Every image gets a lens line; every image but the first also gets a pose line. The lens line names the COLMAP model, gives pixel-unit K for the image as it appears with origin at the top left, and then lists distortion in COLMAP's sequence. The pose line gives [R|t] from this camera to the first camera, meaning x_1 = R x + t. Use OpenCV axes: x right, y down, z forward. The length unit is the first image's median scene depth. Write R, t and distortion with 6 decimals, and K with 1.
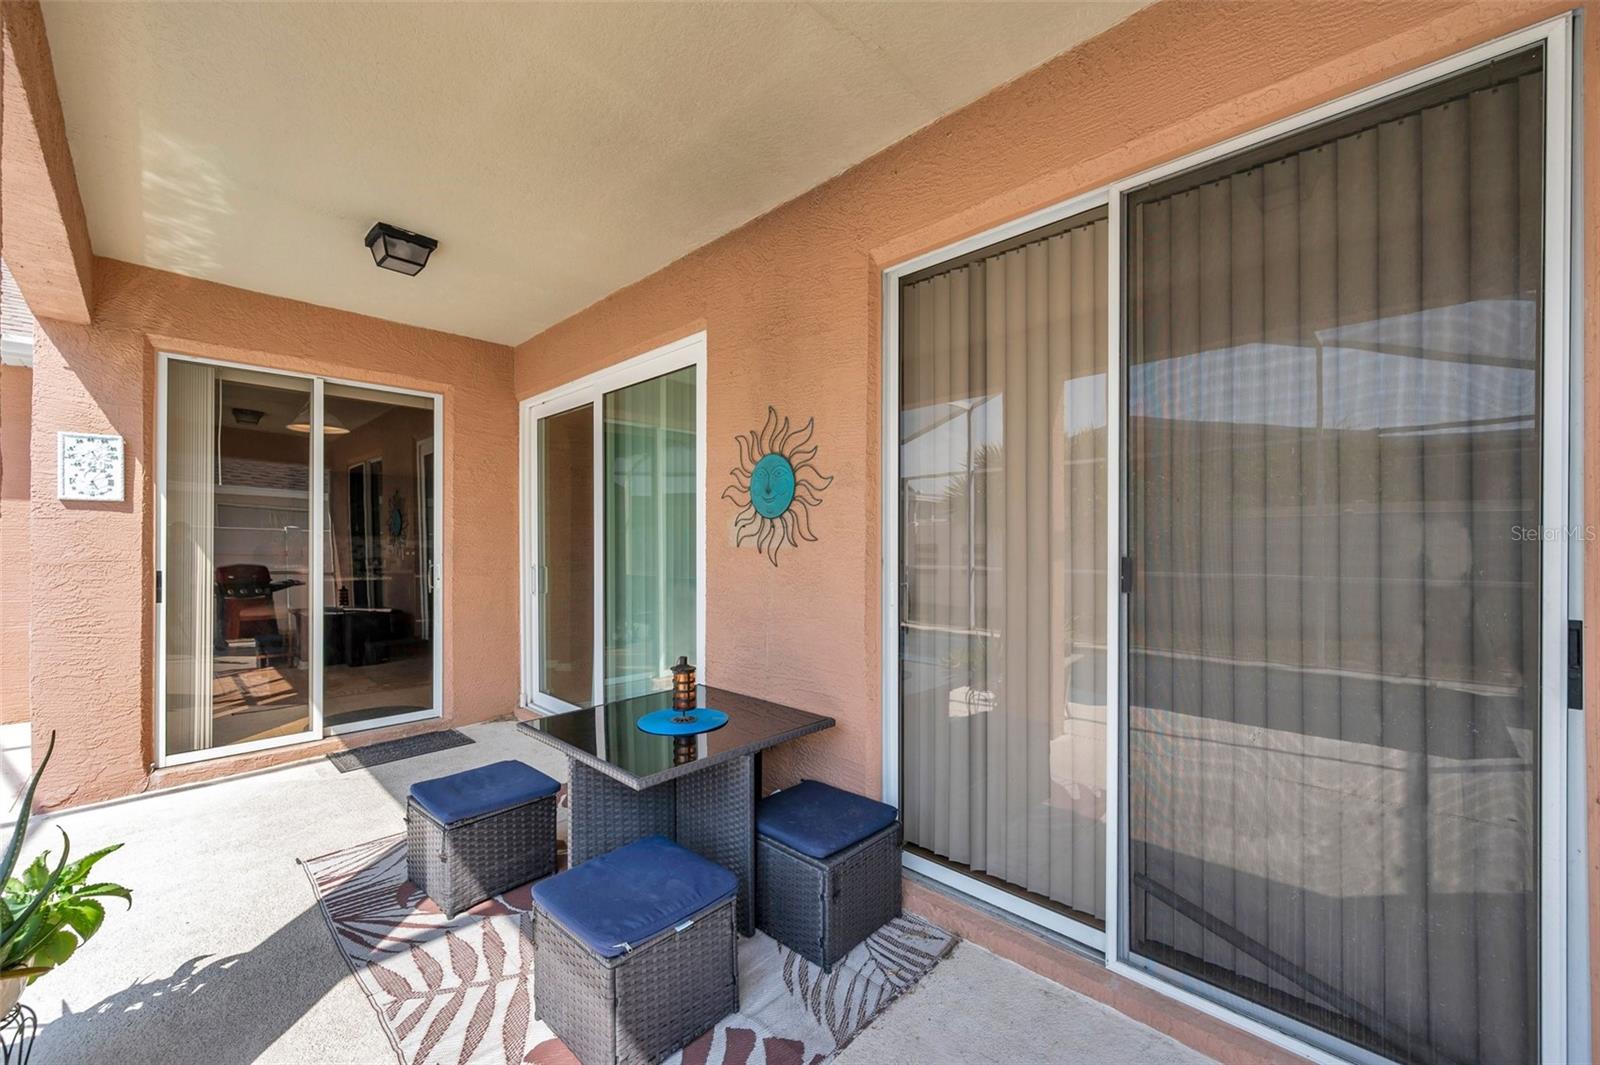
lens RADIAL K [[633.2, 0, 803.4], [0, 633.2, 537.7], [0, 0, 1]] dist [-0.001612, 0.000078]
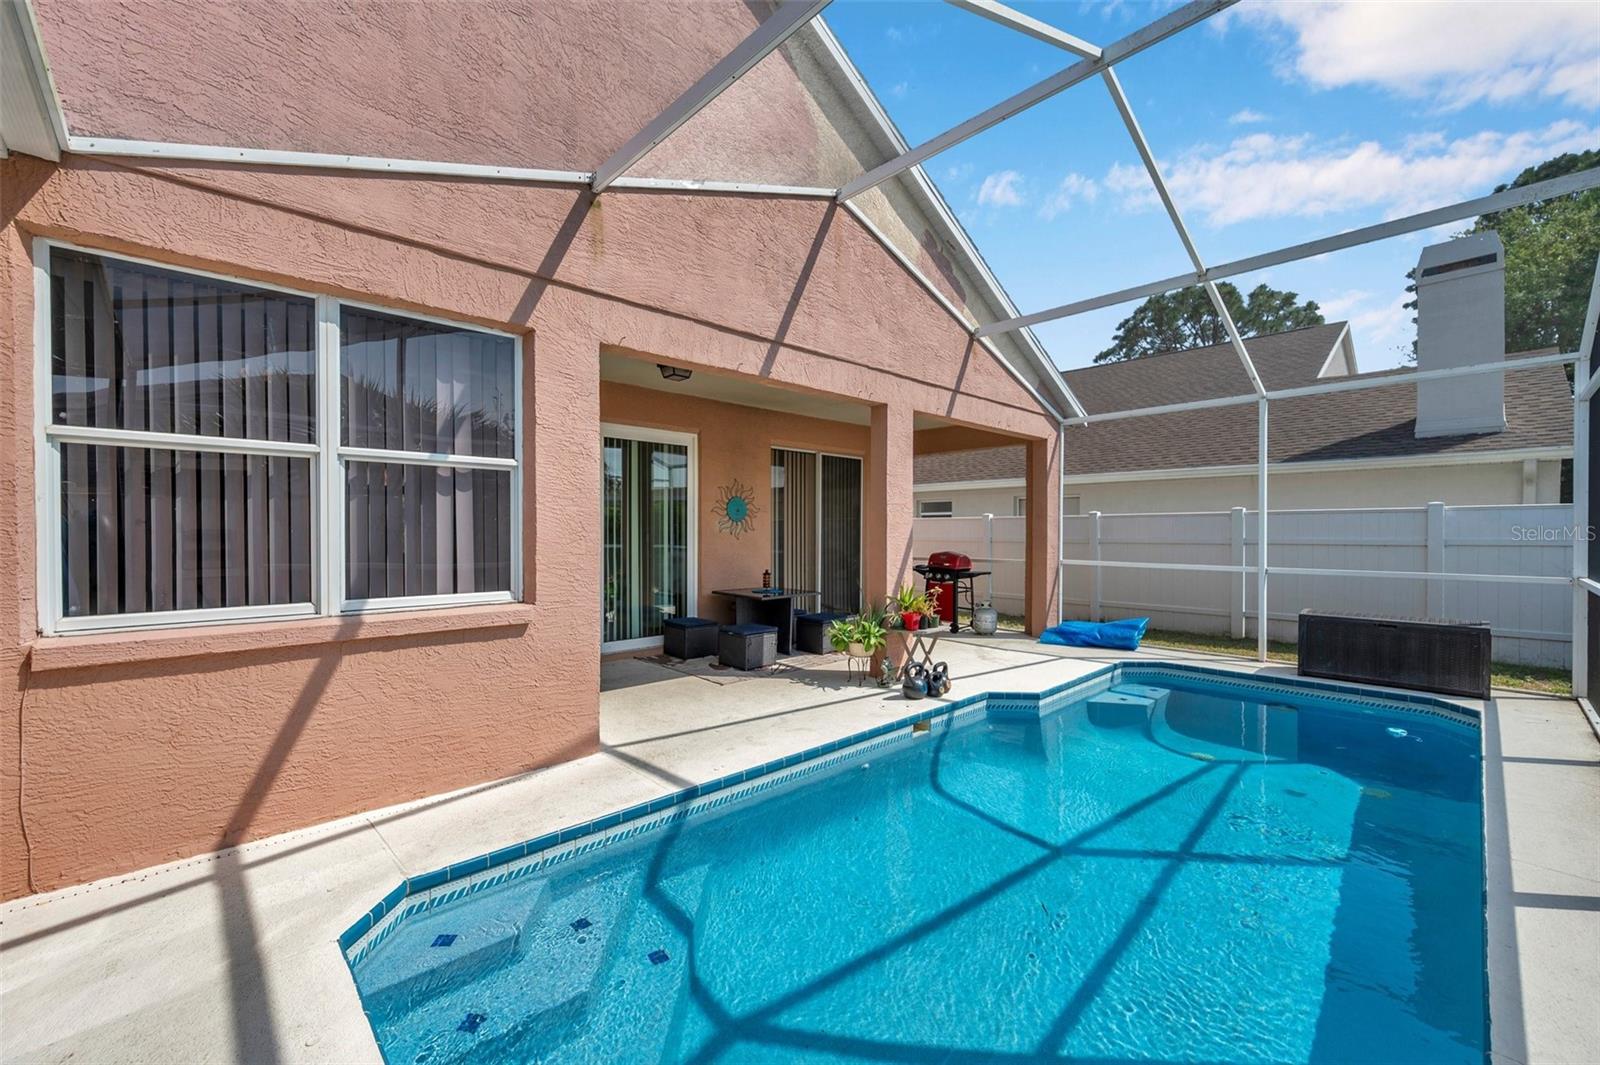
lens RADIAL K [[643.5, 0, 801.2], [0, 643.5, 540.9], [0, 0, 1]] dist [-0.001043, -0.000018]
pose [[0.035184, -0.014874, 0.999270, -2.688478], [-0.009107, 0.999843, 0.015204, 0.006434], [-0.999339, -0.009636, 0.035043, 0.624440]]
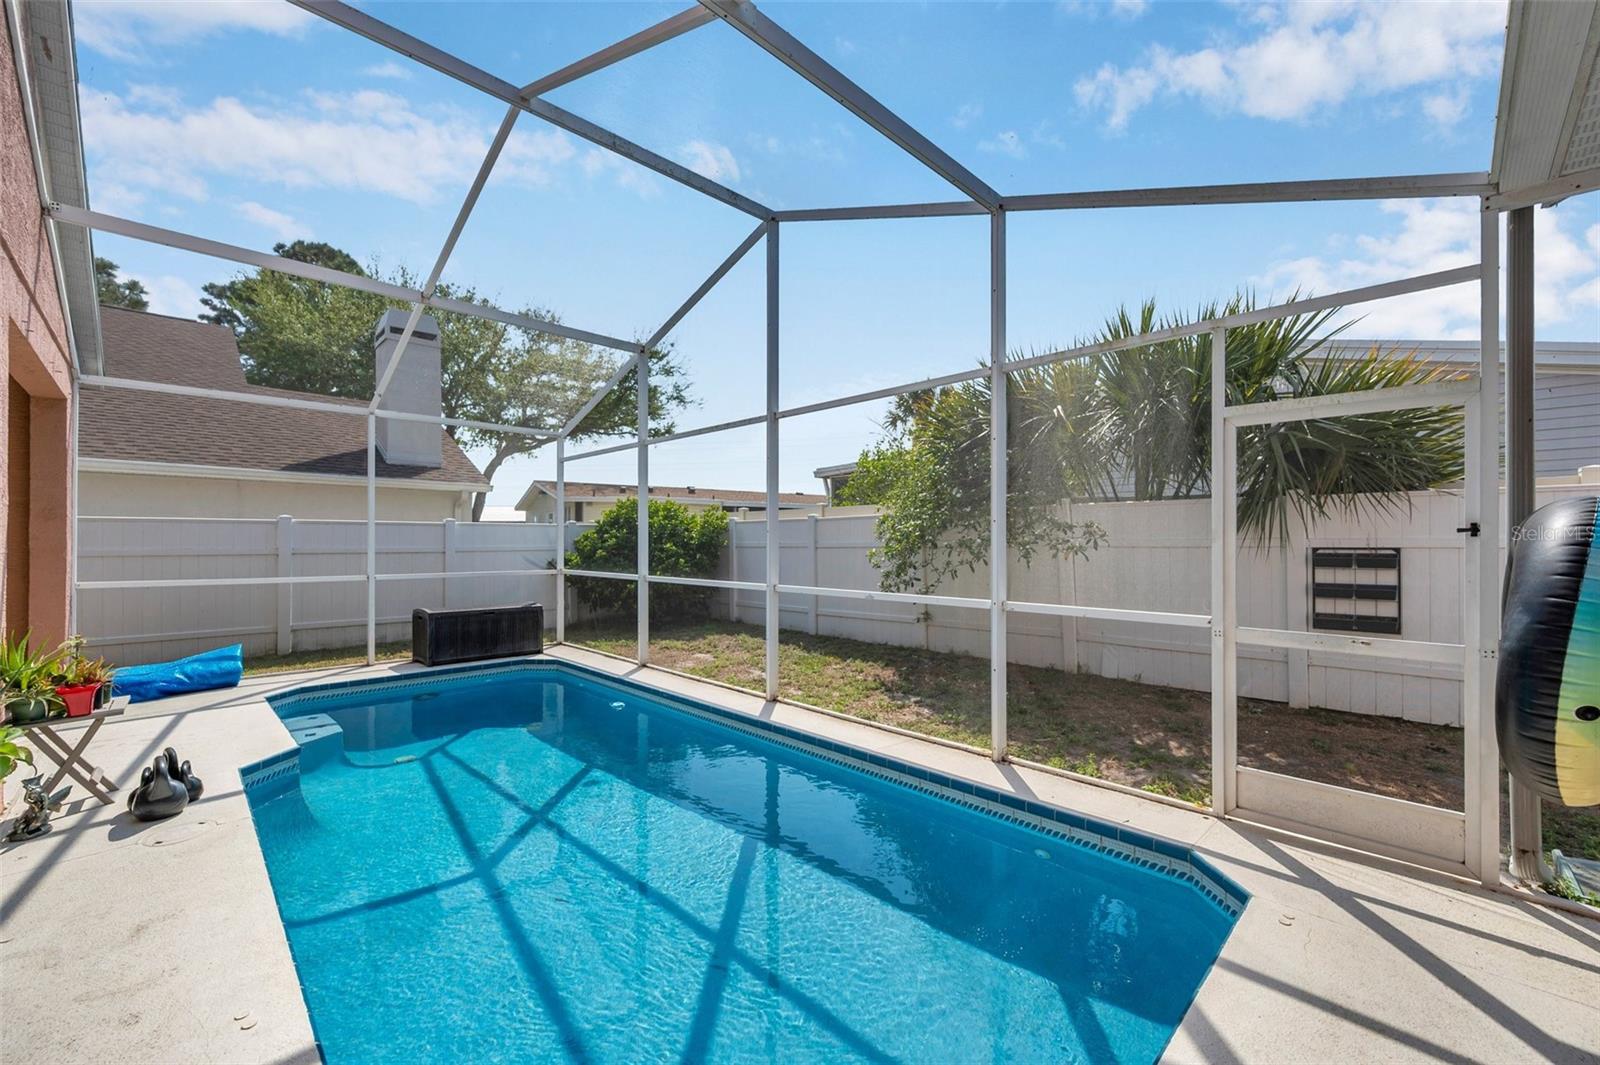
lens RADIAL K [[643.5, 0, 801.2], [0, 643.5, 540.9], [0, 0, 1]] dist [-0.001043, -0.000018]
pose [[-0.999791, -0.000823, 0.020447, -1.980516], [-0.001018, 0.999954, -0.009556, 0.014623], [-0.020438, -0.009575, -0.999745, 1.441658]]
